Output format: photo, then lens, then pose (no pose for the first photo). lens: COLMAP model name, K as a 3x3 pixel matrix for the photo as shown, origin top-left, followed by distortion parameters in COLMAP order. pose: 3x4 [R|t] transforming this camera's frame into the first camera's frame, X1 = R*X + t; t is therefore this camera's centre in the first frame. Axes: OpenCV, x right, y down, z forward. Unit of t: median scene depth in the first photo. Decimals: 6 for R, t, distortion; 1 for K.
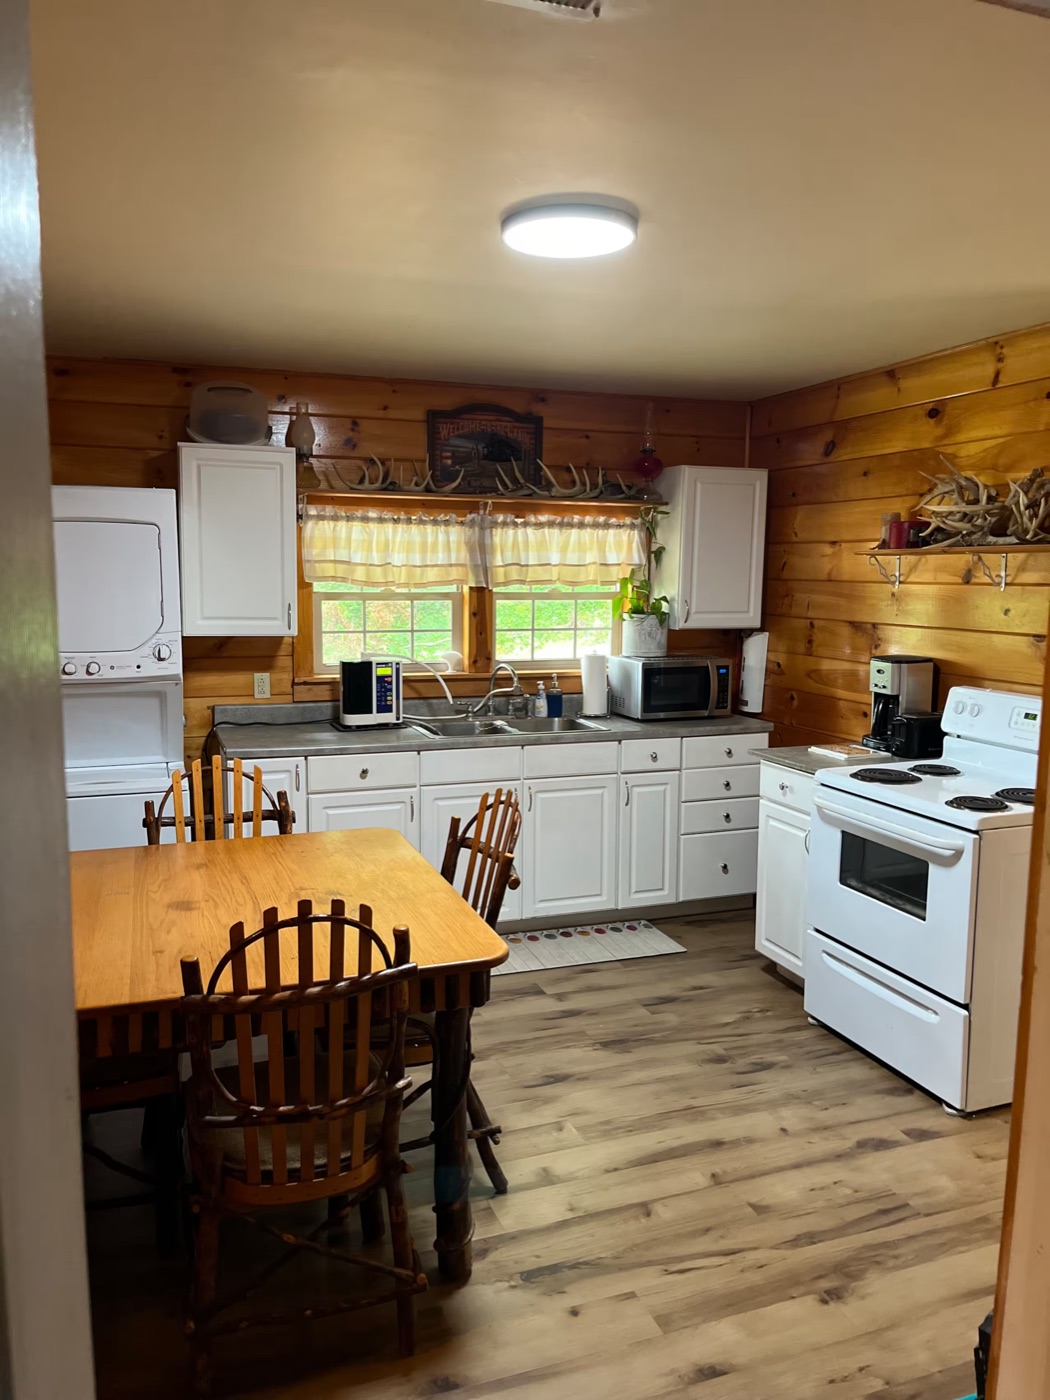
lens RADIAL K [[1062.8, 0, 525.2], [0, 1062.8, 702.0], [0, 0, 1]] dist [0.042764, 0.000123]
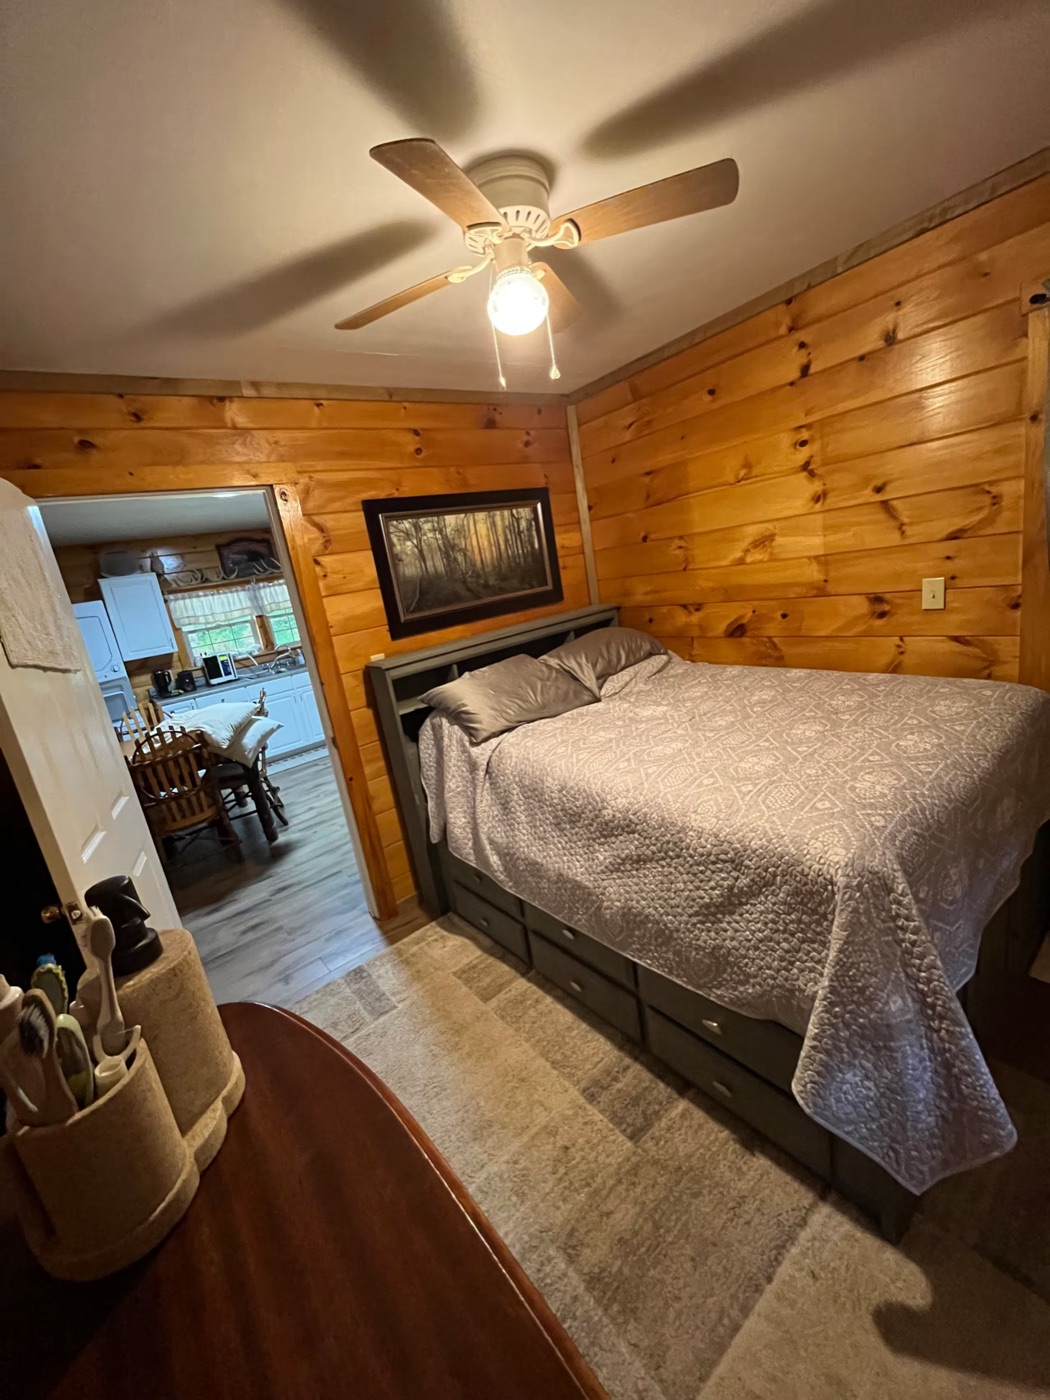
lens RADIAL K [[561.7, 0, 523.2], [0, 561.7, 698.5], [0, 0, 1]] dist [-0.001401, -0.000023]
pose [[0.947344, -0.223604, 0.229216, 0.191479], [0.201240, 0.972530, 0.116998, 0.045171], [-0.249080, -0.064710, 0.966319, -0.377150]]
